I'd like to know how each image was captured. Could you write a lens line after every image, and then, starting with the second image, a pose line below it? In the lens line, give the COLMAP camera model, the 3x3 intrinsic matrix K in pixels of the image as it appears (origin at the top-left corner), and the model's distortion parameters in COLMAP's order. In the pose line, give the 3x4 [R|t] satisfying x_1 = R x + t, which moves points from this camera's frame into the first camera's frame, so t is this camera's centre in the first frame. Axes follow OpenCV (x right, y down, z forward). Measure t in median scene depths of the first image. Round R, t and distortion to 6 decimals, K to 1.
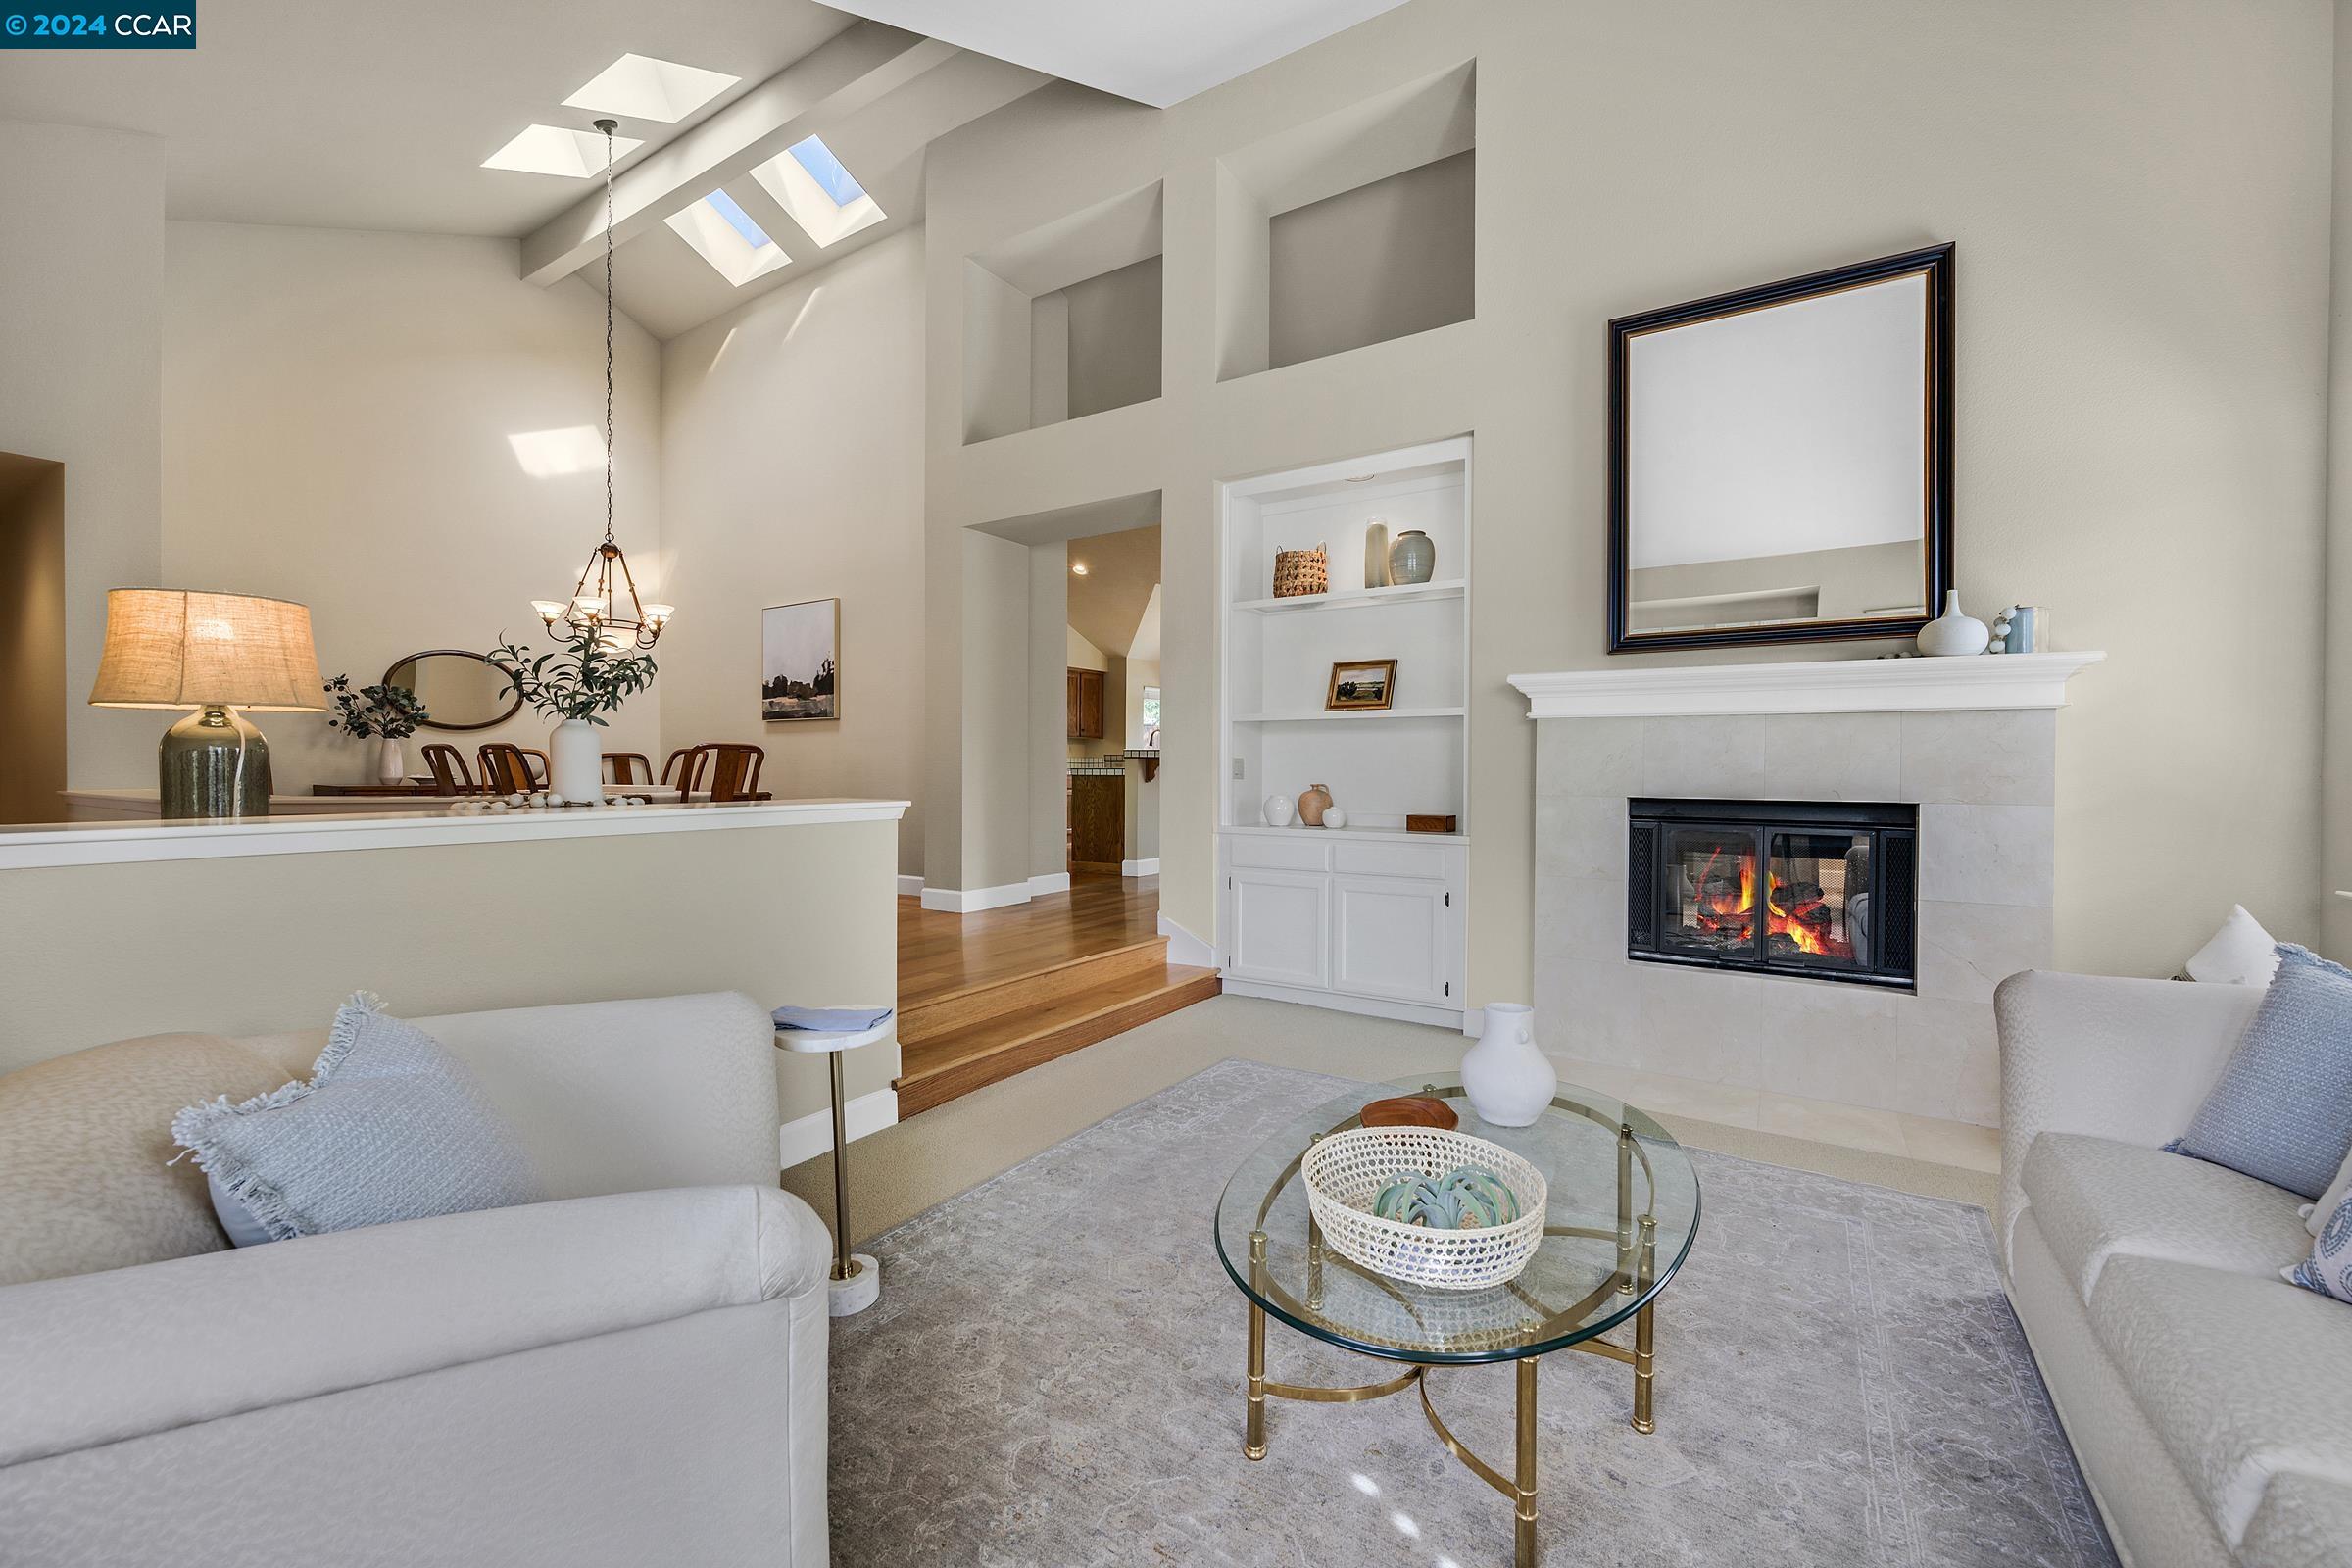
lens RADIAL K [[940.8, 0, 1183.1], [0, 940.8, 776.2], [0, 0, 1]] dist [-0.003163, 0.000269]
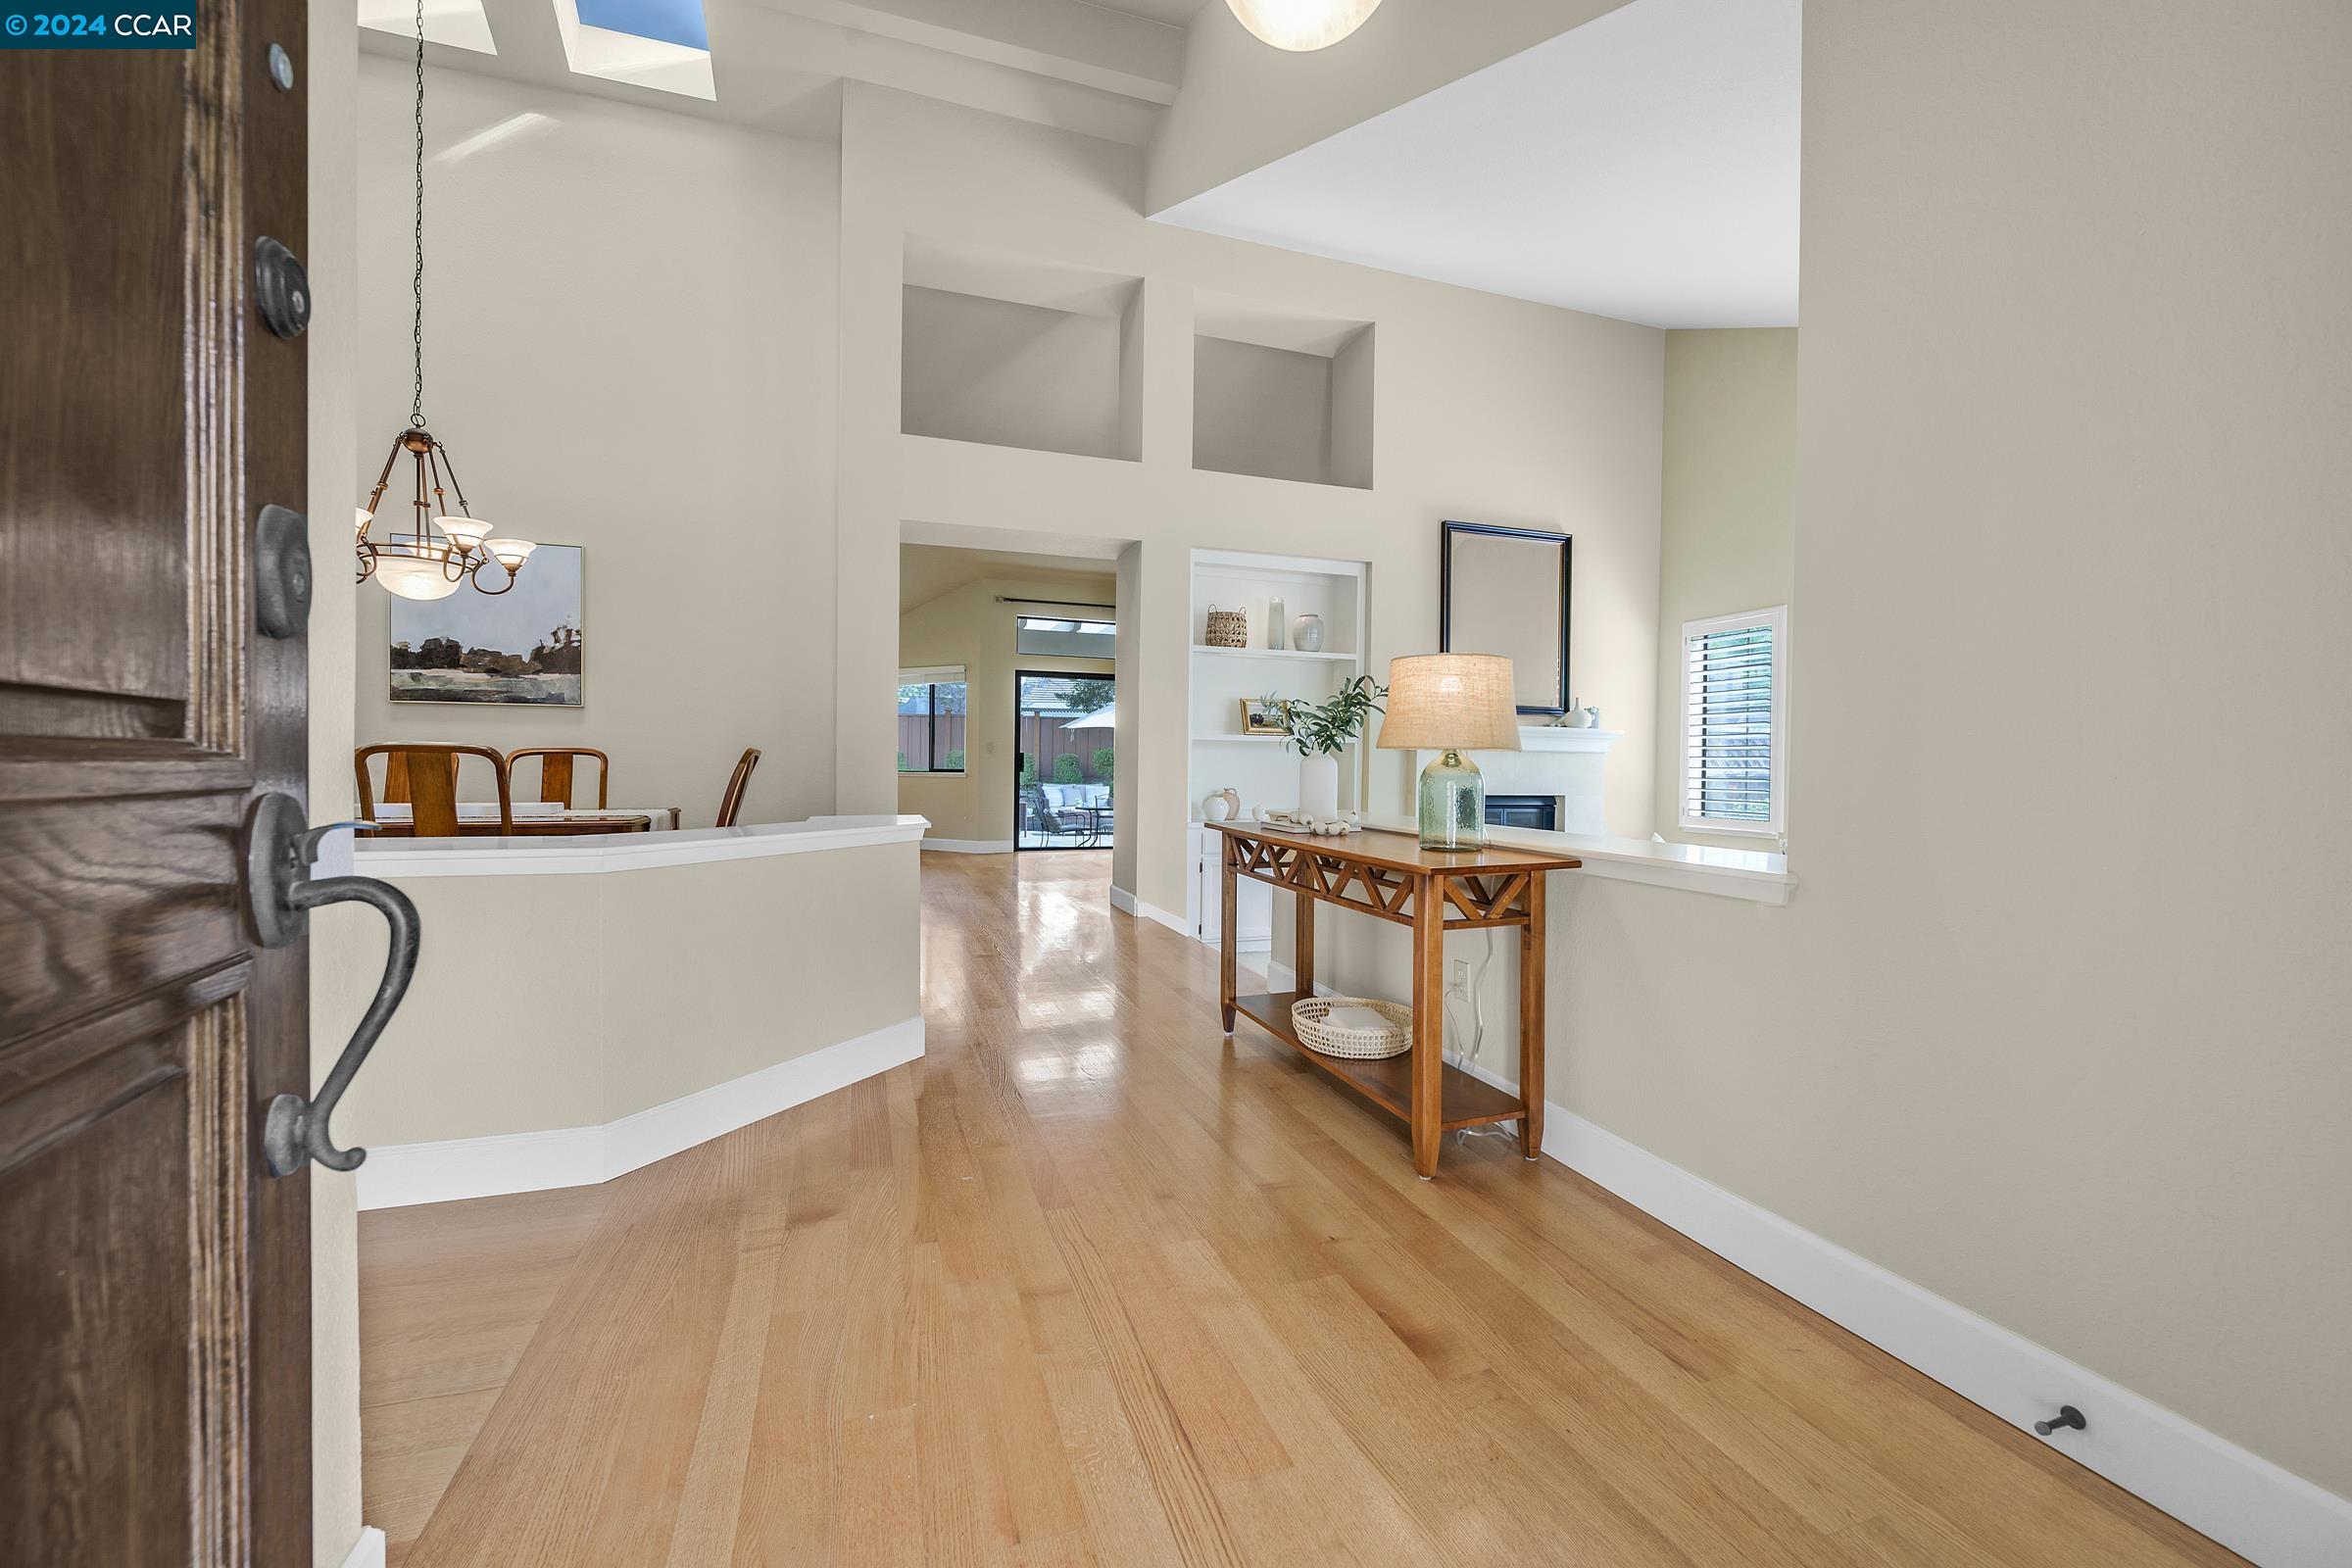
lens RADIAL K [[940.8, 0, 1183.1], [0, 940.8, 776.2], [0, 0, 1]] dist [-0.003163, 0.000269]
pose [[0.627094, -0.005410, 0.778925, -0.936908], [-0.003674, 0.999944, 0.009903, -0.022233], [-0.778935, -0.009072, 0.627039, 0.221388]]
